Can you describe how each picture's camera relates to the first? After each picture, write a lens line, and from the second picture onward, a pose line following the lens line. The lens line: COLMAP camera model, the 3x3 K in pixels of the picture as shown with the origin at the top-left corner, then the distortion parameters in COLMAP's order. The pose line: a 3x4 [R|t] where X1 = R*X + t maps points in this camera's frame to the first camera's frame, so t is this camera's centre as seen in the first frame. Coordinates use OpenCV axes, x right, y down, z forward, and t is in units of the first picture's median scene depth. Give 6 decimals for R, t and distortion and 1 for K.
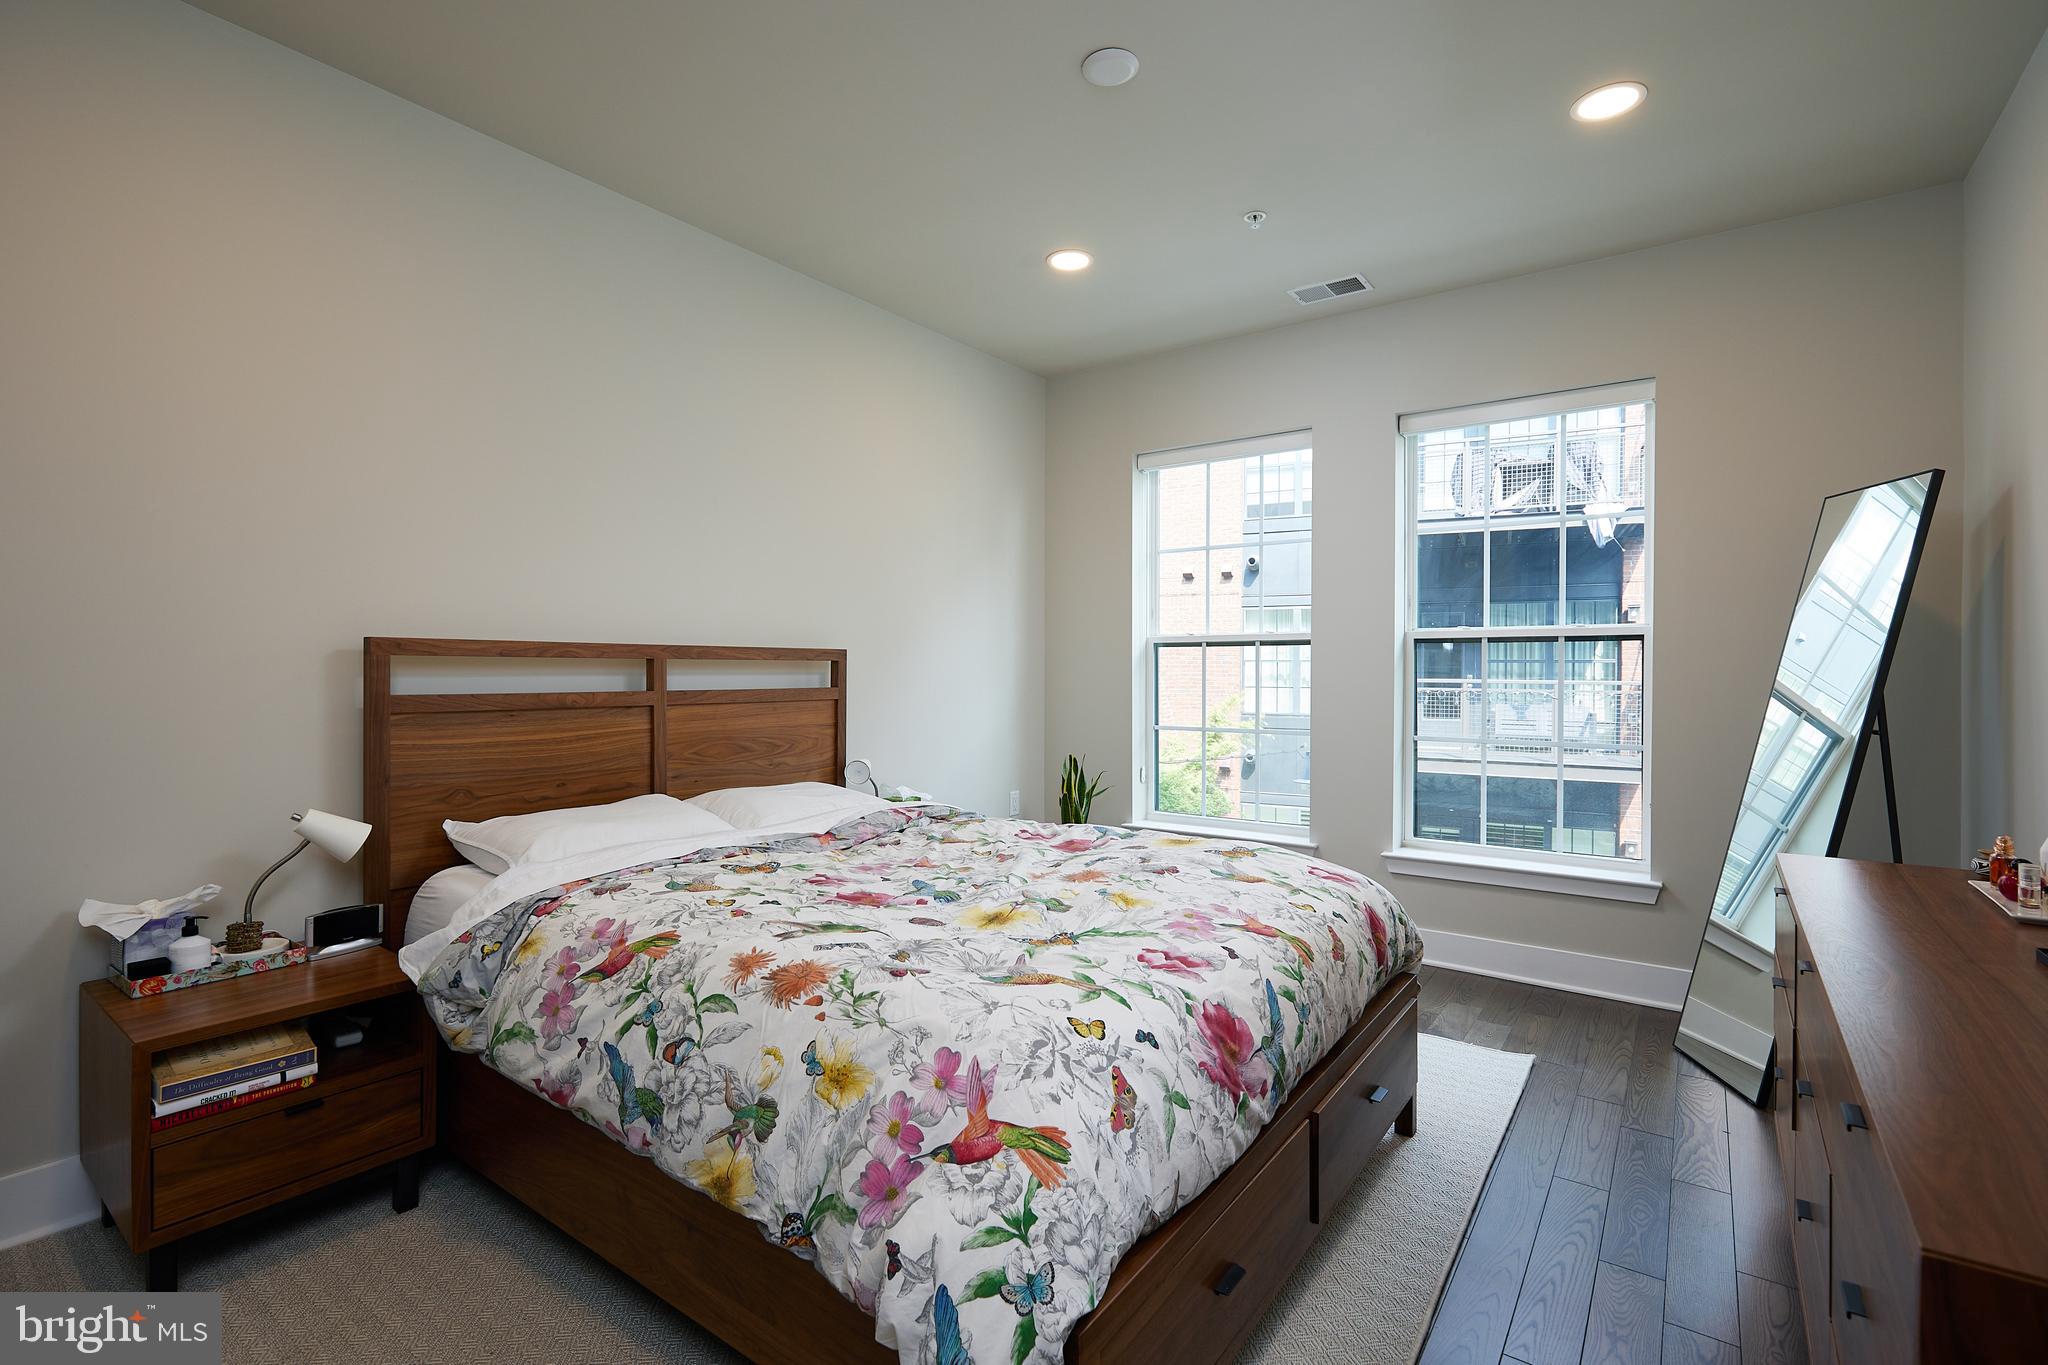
lens RADIAL K [[939.0, 0, 1033.4], [0, 939.0, 706.0], [0, 0, 1]] dist [0.006933, -0.002547]
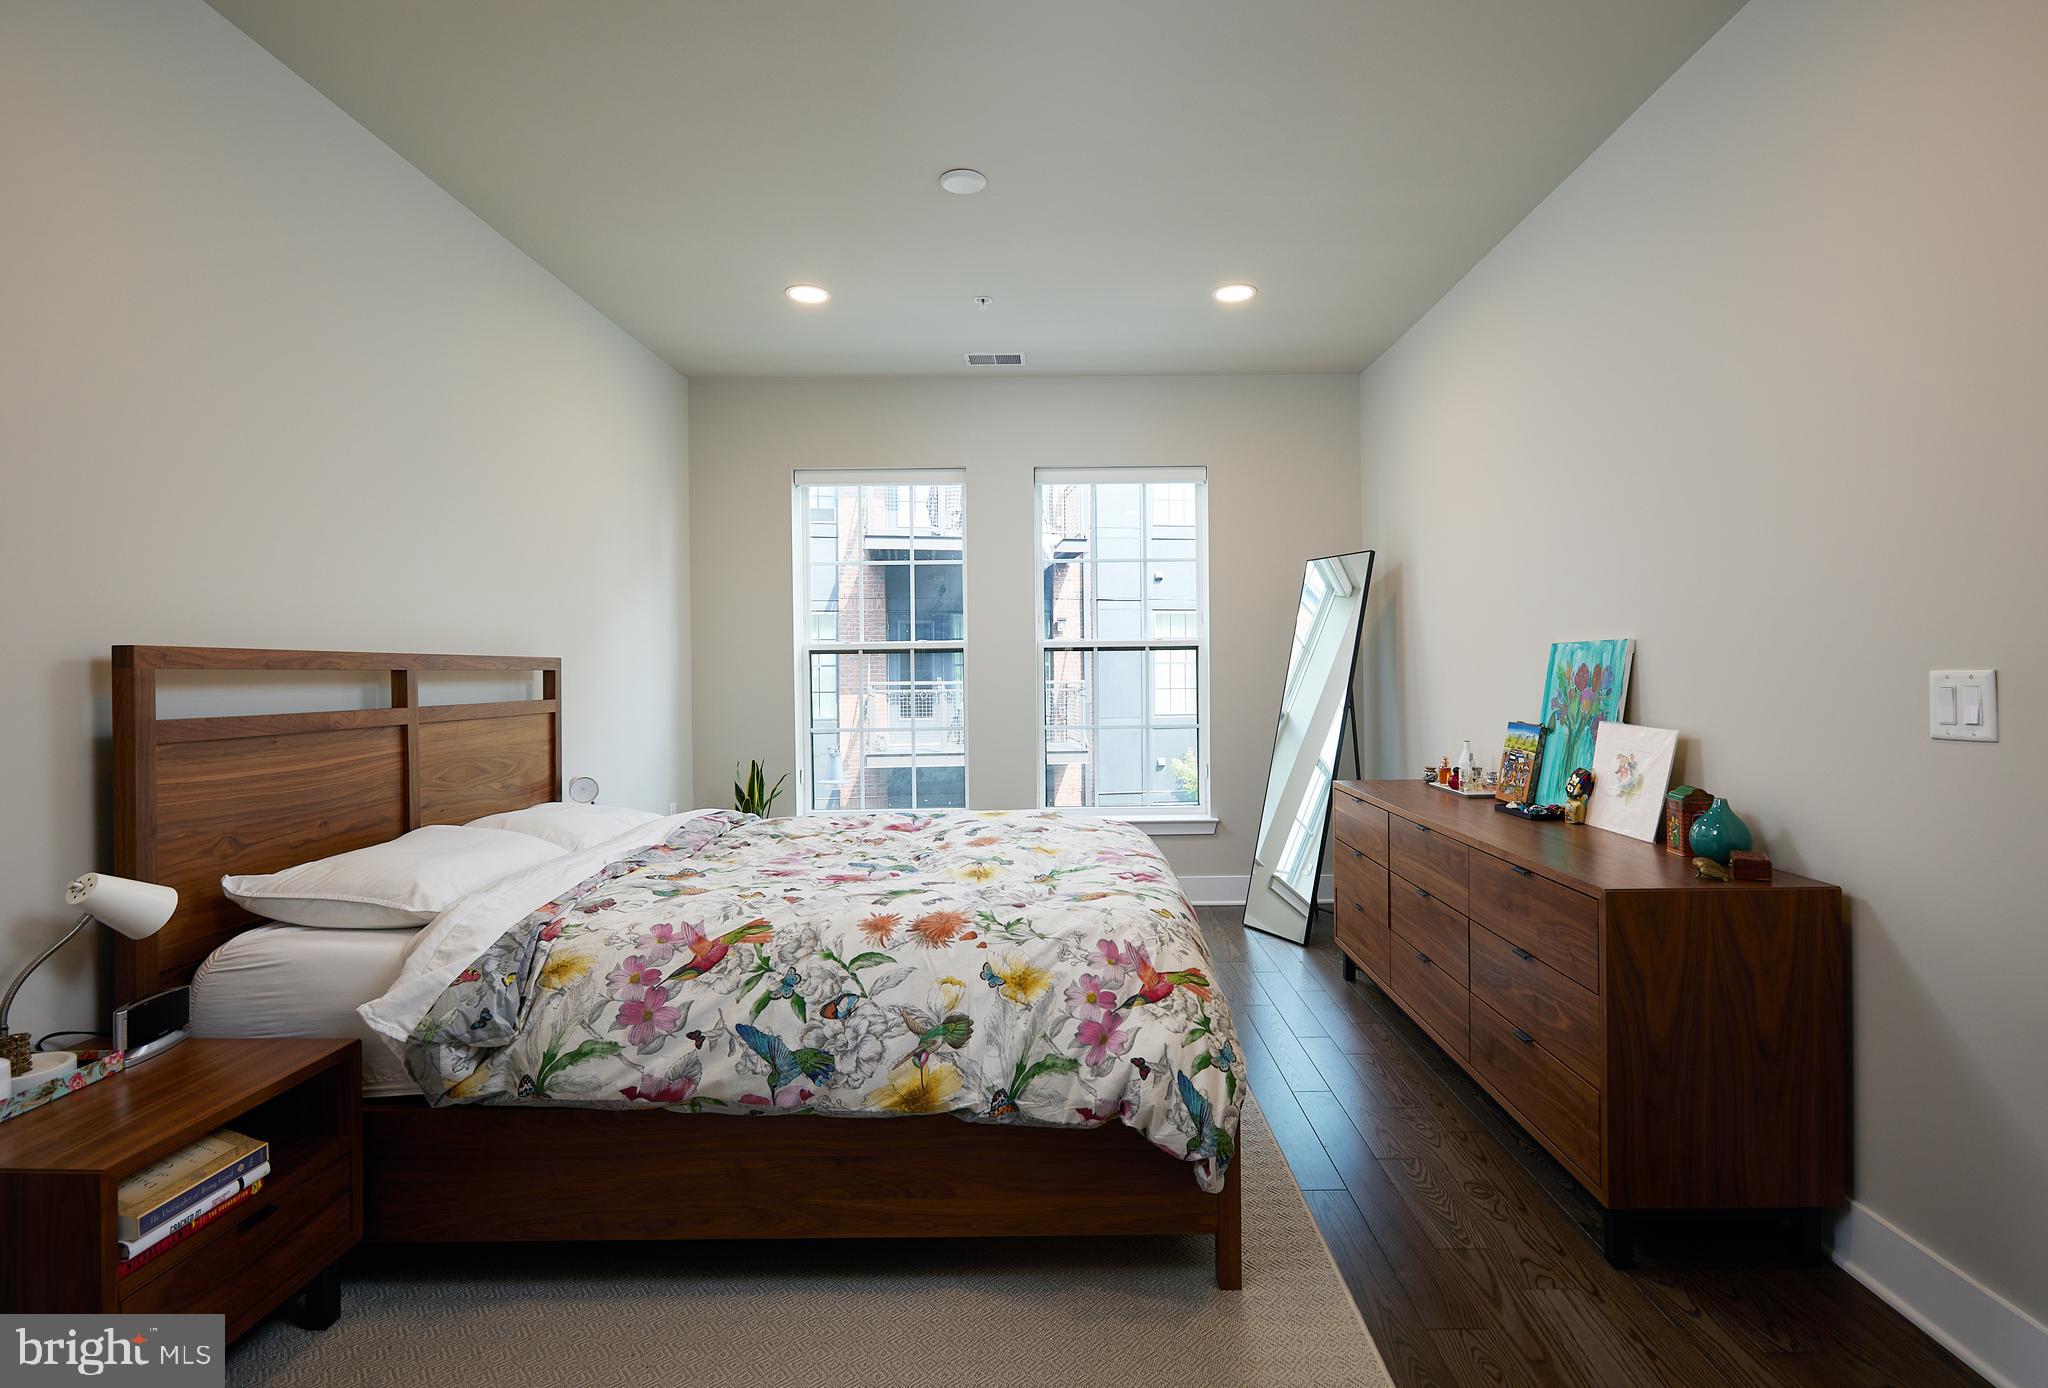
lens RADIAL K [[939.0, 0, 1097.0], [0, 939.0, 714.3], [0, 0, 1]] dist [0.006933, -0.002547]
pose [[0.806349, -0.038926, 0.590158, -0.563732], [0.036792, 0.999201, 0.015636, -0.000447], [-0.590295, 0.009105, 0.807136, -0.090662]]
